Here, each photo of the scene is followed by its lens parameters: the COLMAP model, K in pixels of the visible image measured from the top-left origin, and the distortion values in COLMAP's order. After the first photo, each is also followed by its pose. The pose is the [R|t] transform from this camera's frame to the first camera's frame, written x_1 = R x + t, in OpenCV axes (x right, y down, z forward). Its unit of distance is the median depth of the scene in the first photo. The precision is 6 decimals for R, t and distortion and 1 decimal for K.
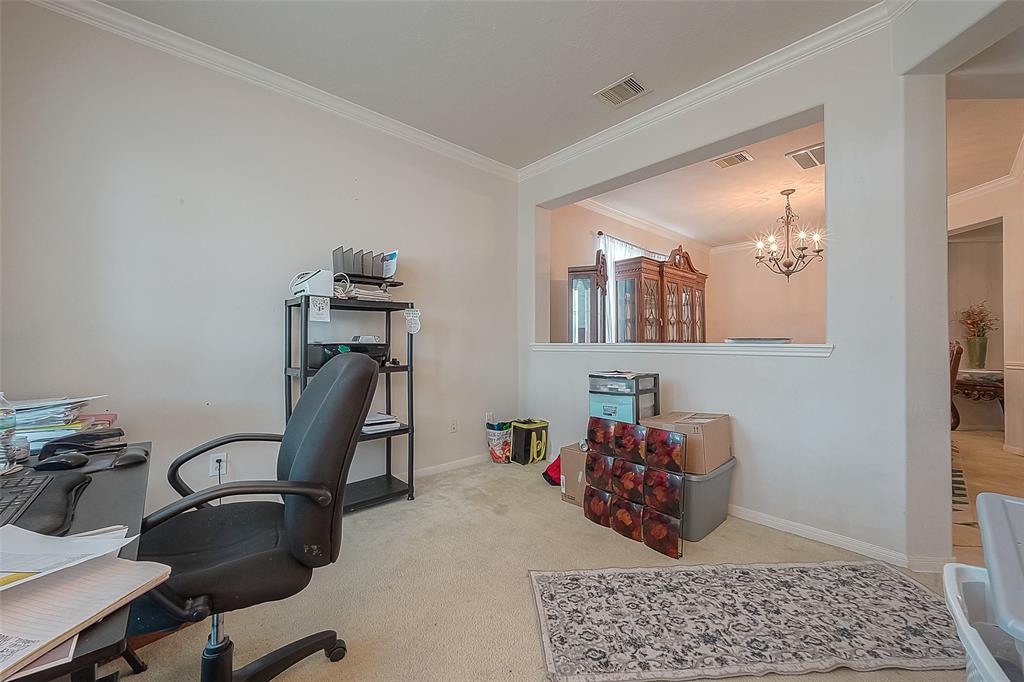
lens RADIAL K [[401.7, 0, 512.0], [0, 401.7, 341.0], [0, 0, 1]] dist [-0.000431, -0.000102]
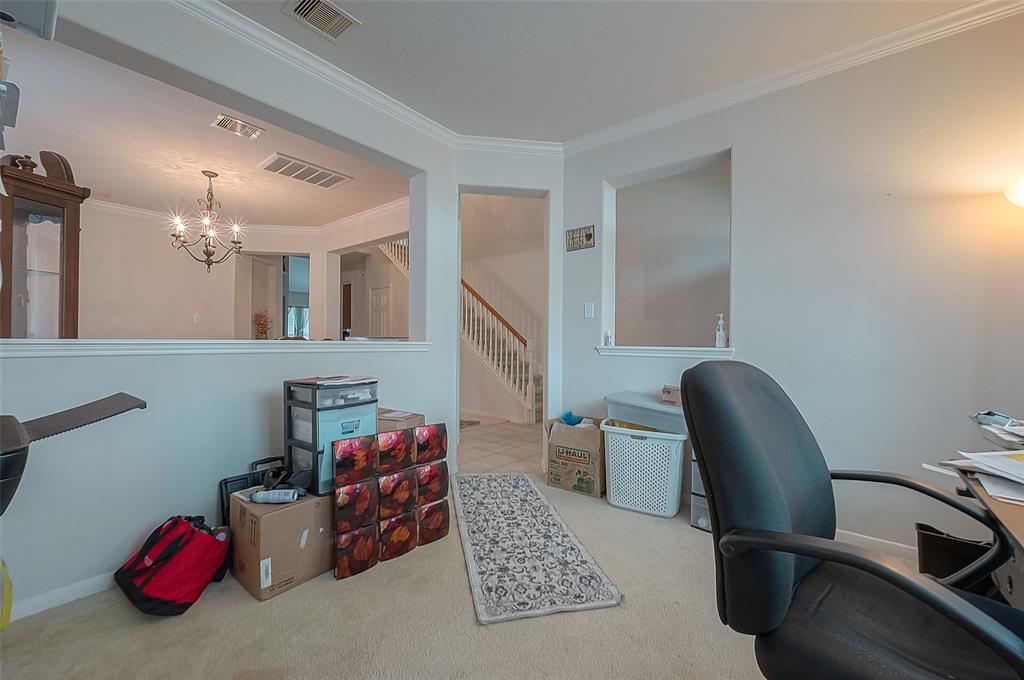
lens RADIAL K [[408.2, 0, 512.0], [0, 408.2, 340.0], [0, 0, 1]] dist [0.001553, 0.000117]
pose [[-0.155922, -0.001270, 0.987769, -0.828301], [-0.011732, 0.999931, -0.000566, -0.001249], [-0.987700, -0.011677, -0.155926, 1.123660]]
